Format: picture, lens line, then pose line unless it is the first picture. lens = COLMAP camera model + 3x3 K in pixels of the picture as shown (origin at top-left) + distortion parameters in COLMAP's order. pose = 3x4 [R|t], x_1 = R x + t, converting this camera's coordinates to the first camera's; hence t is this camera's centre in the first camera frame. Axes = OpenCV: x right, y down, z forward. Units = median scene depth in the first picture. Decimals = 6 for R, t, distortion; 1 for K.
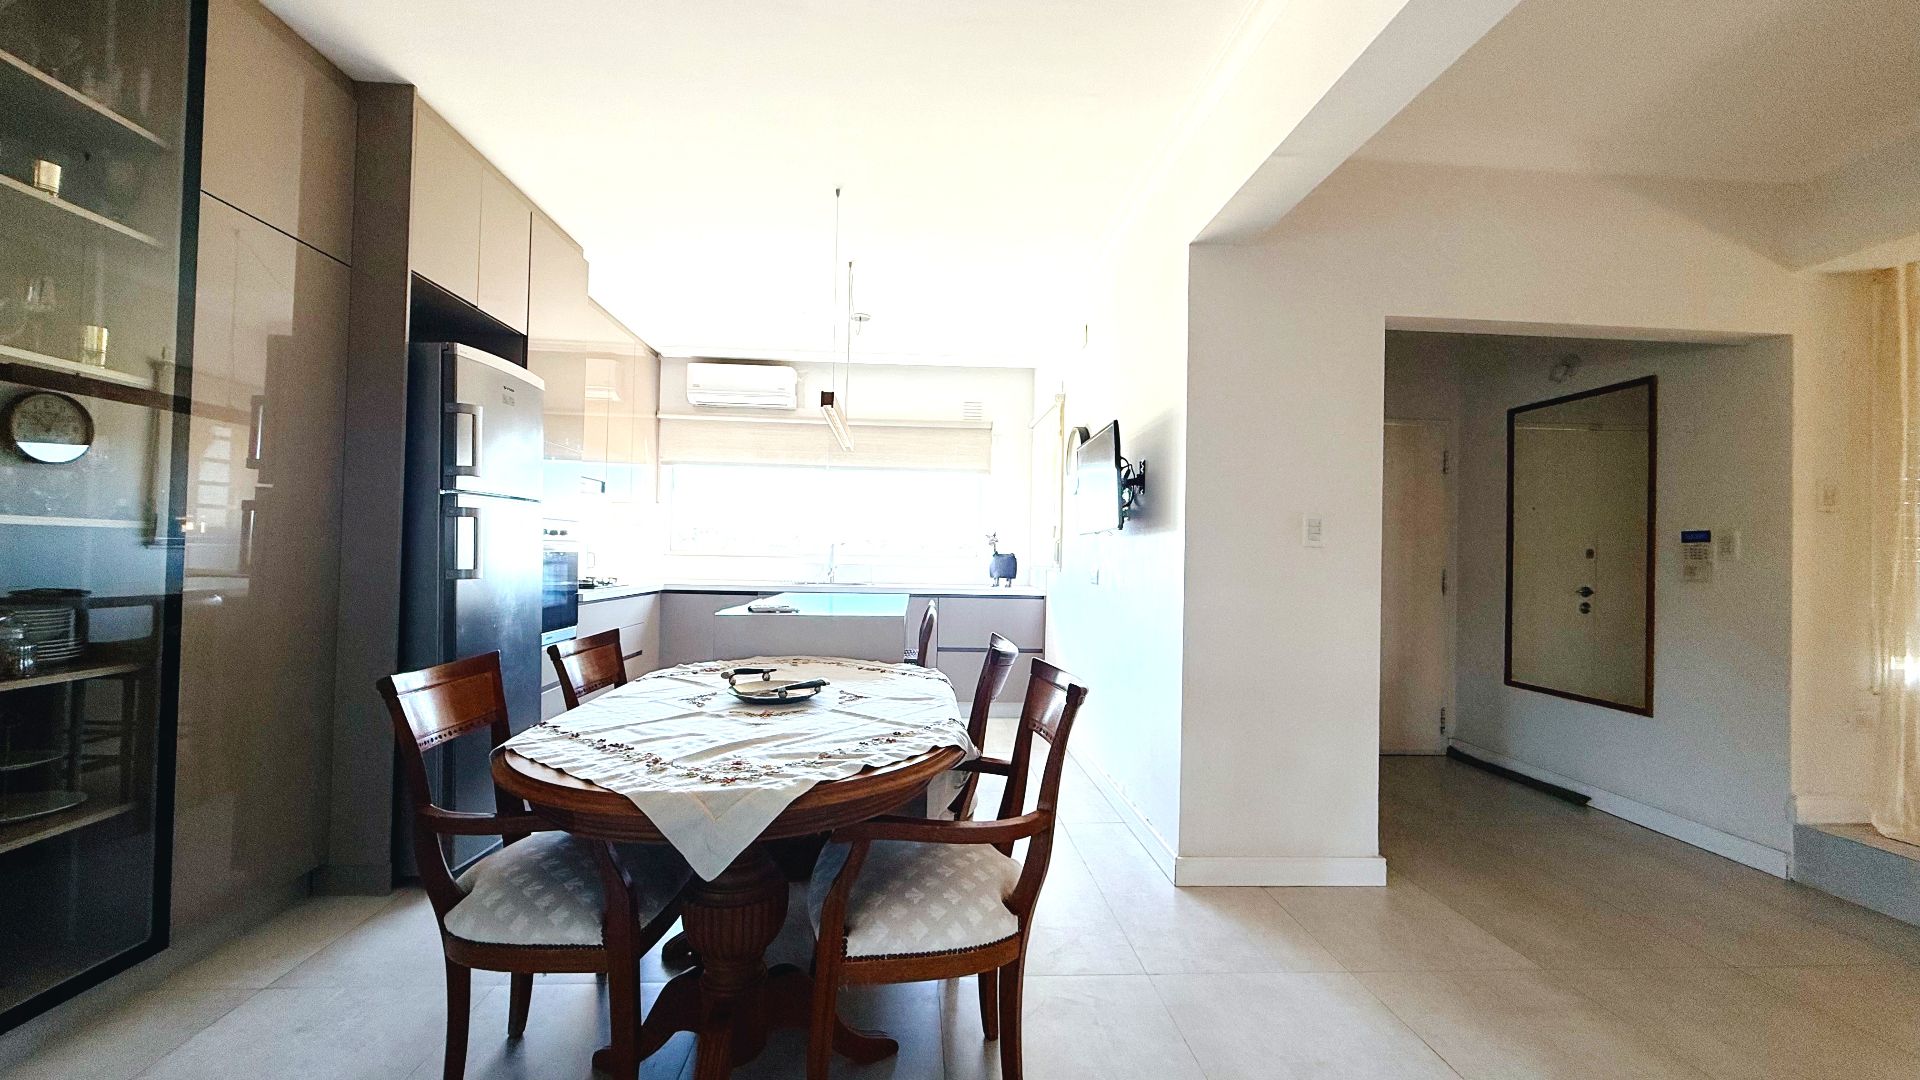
lens RADIAL K [[771.2, 0, 961.4], [0, 771.2, 541.8], [0, 0, 1]] dist [0.003445, 0.000273]
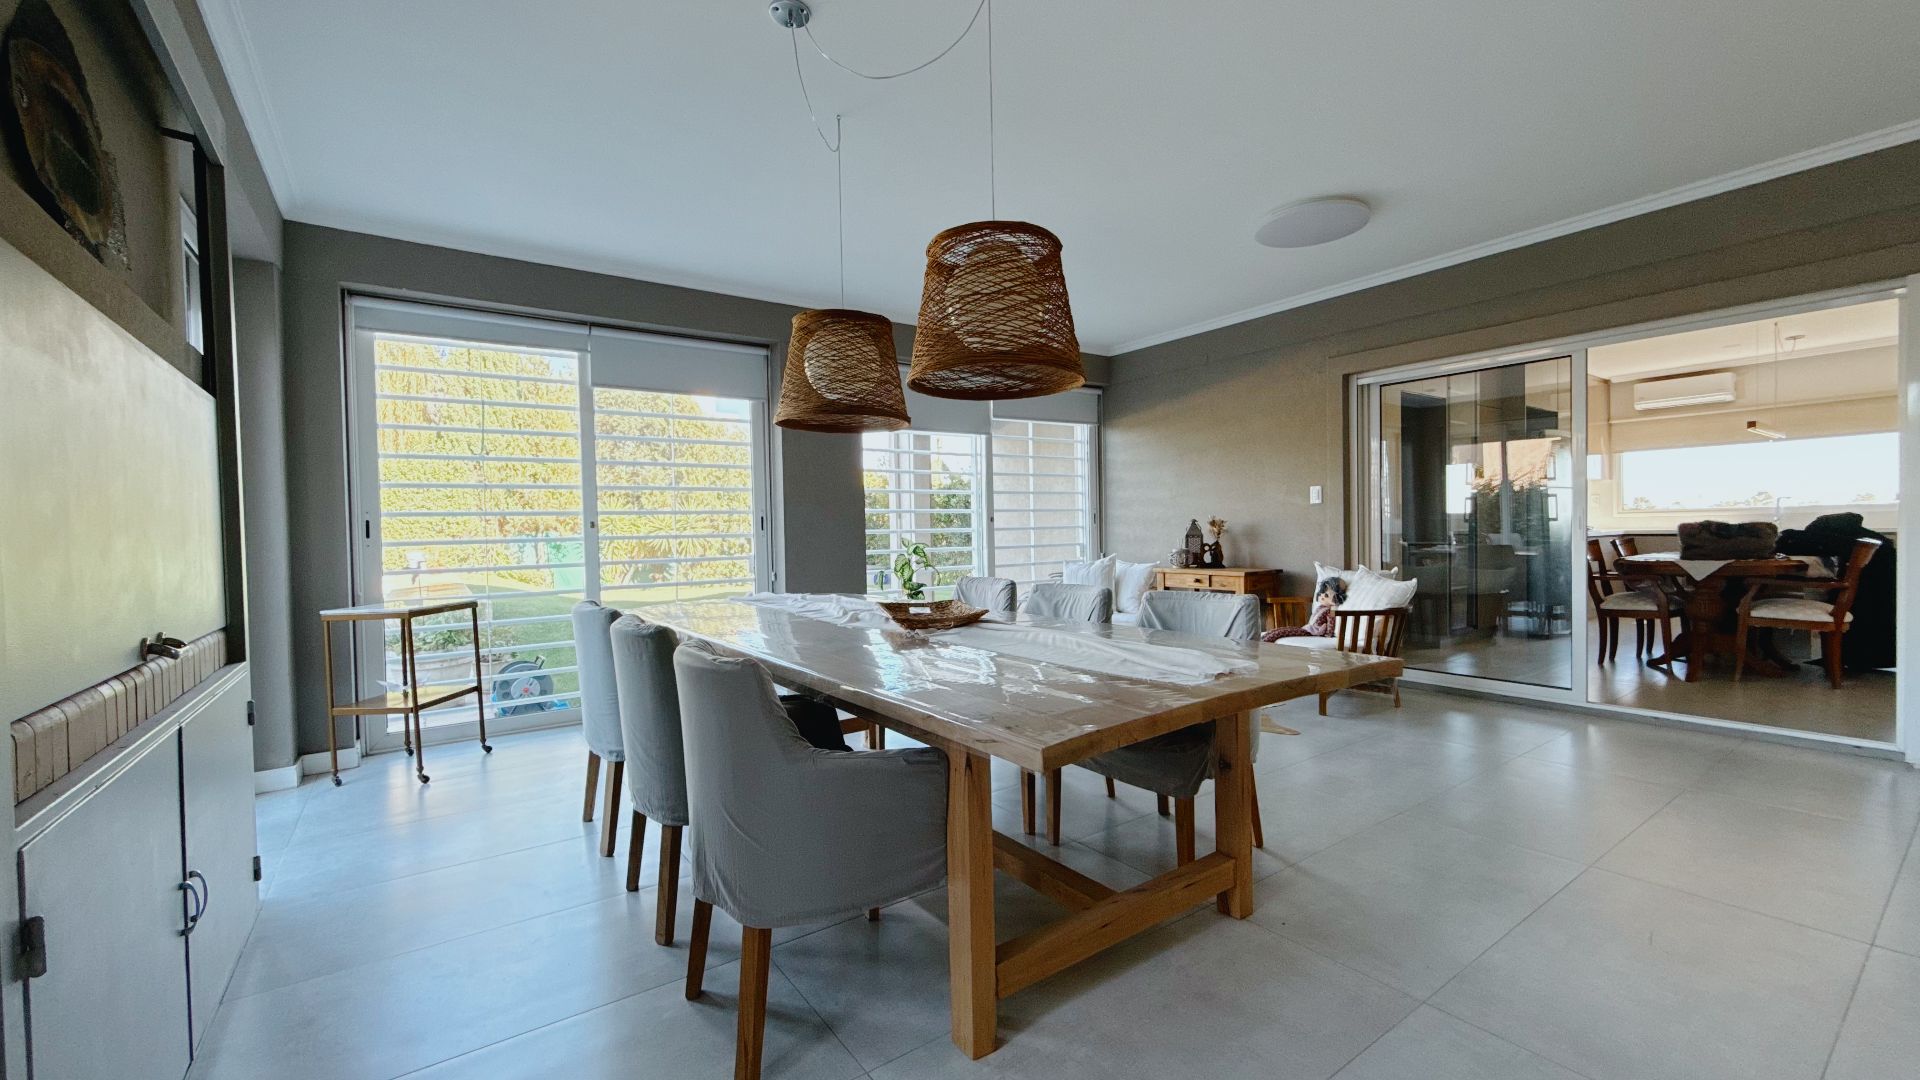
lens RADIAL K [[771.2, 0, 956.4], [0, 771.2, 542.1], [0, 0, 1]] dist [0.003445, 0.000273]
pose [[0.532053, -0.008799, -0.846665, 0.475769], [0.040611, 0.999060, 0.015137, -0.002435], [0.845737, -0.042437, 0.531910, -2.037002]]
